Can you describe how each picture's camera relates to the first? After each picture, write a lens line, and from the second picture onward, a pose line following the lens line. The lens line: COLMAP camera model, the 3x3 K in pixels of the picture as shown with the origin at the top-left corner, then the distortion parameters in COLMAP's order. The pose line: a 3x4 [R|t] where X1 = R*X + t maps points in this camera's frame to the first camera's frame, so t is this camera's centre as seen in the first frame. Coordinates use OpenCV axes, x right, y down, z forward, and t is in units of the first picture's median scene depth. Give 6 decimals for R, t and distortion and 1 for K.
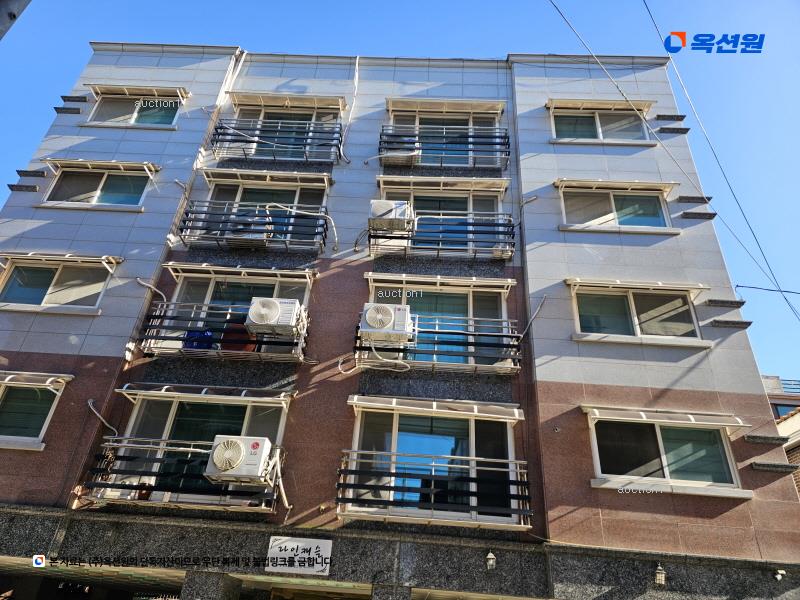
lens RADIAL K [[536.1, 0, 395.3], [0, 536.1, 303.4], [0, 0, 1]] dist [0.066778, -0.057968]
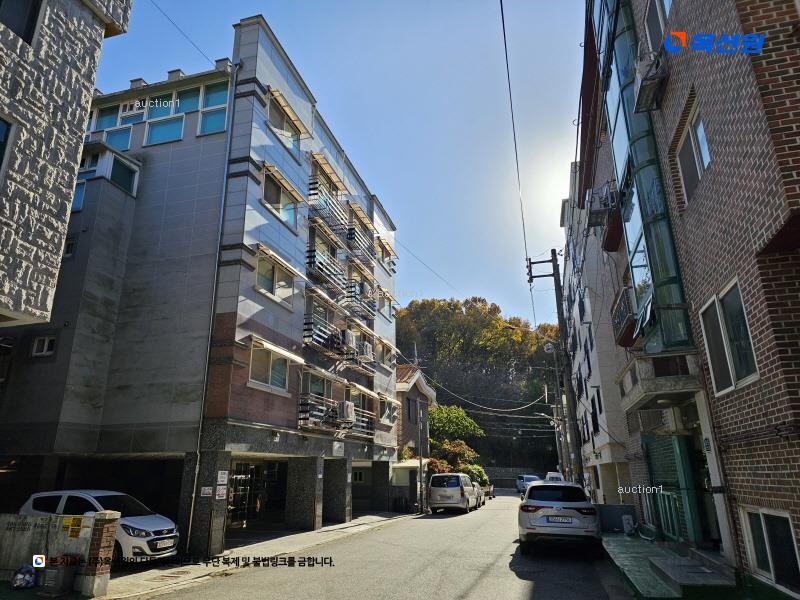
lens RADIAL K [[536.1, 0, 383.6], [0, 536.1, 300.9], [0, 0, 1]] dist [0.066778, -0.057968]
pose [[0.264490, 0.223058, 0.938238, -2.352600], [-0.482549, 0.872945, -0.071504, -0.028789], [-0.834980, -0.433834, 0.338522, 0.297346]]
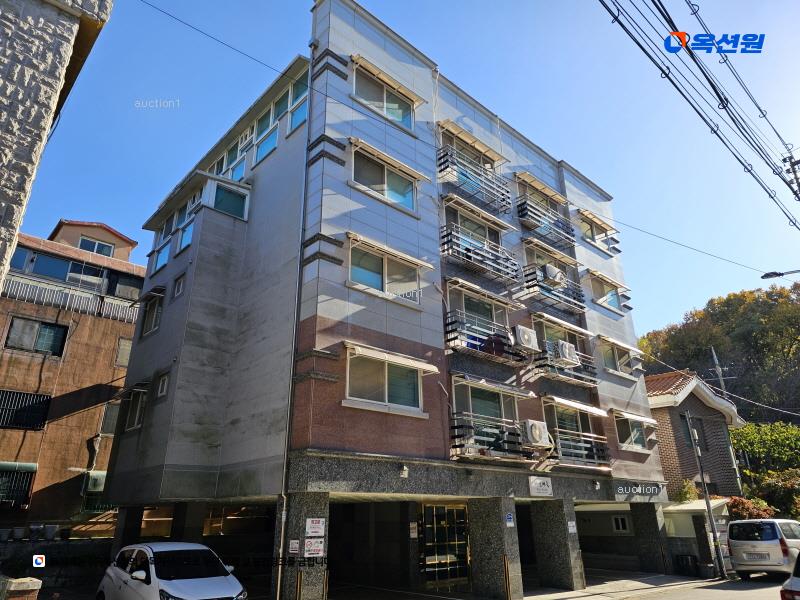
lens RADIAL K [[536.1, 0, 397.1], [0, 536.1, 298.6], [0, 0, 1]] dist [0.066778, -0.057968]
pose [[0.718499, 0.187612, 0.669747, -1.711354], [-0.307534, 0.949384, 0.063976, -0.081788], [-0.623844, -0.251937, 0.739829, 0.130885]]
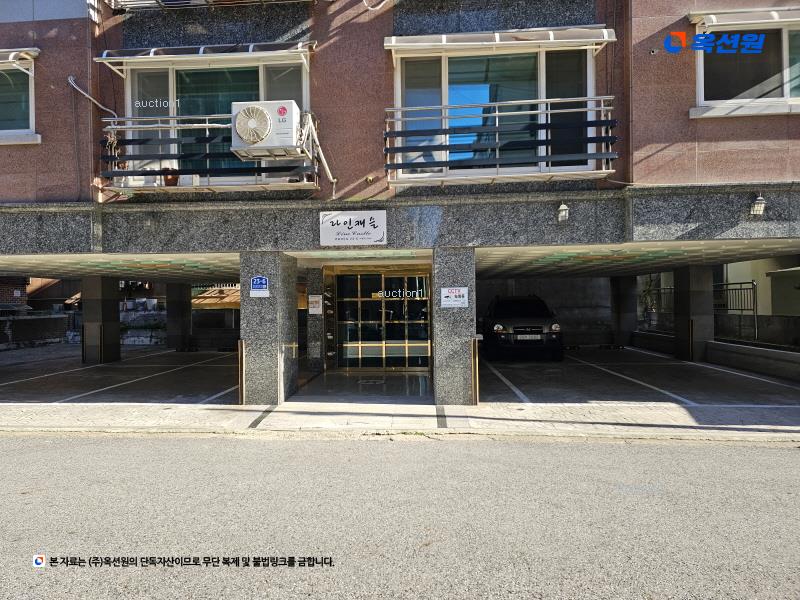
lens RADIAL K [[536.1, 0, 384.6], [0, 536.1, 308.0], [0, 0, 1]] dist [0.066778, -0.057968]
pose [[0.994602, -0.084418, -0.060337, -0.074695], [0.103519, 0.847146, 0.521178, 0.098922], [0.007117, -0.524611, 0.851312, 0.132025]]
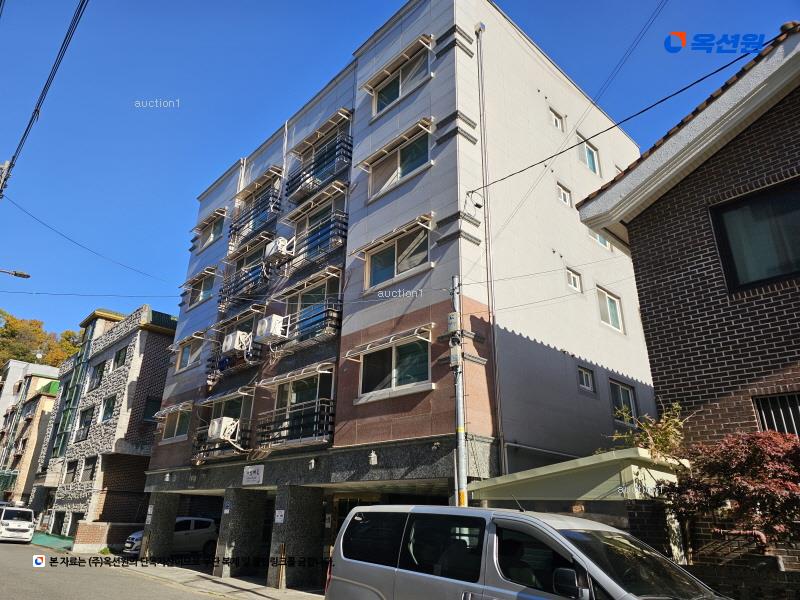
lens RADIAL K [[536.1, 0, 393.4], [0, 536.1, 302.9], [0, 0, 1]] dist [0.066778, -0.057968]
pose [[0.690659, -0.316360, -0.650312, 1.393542], [0.391873, 0.919493, -0.031124, 0.172471], [0.607804, -0.233343, 0.759029, 0.061979]]
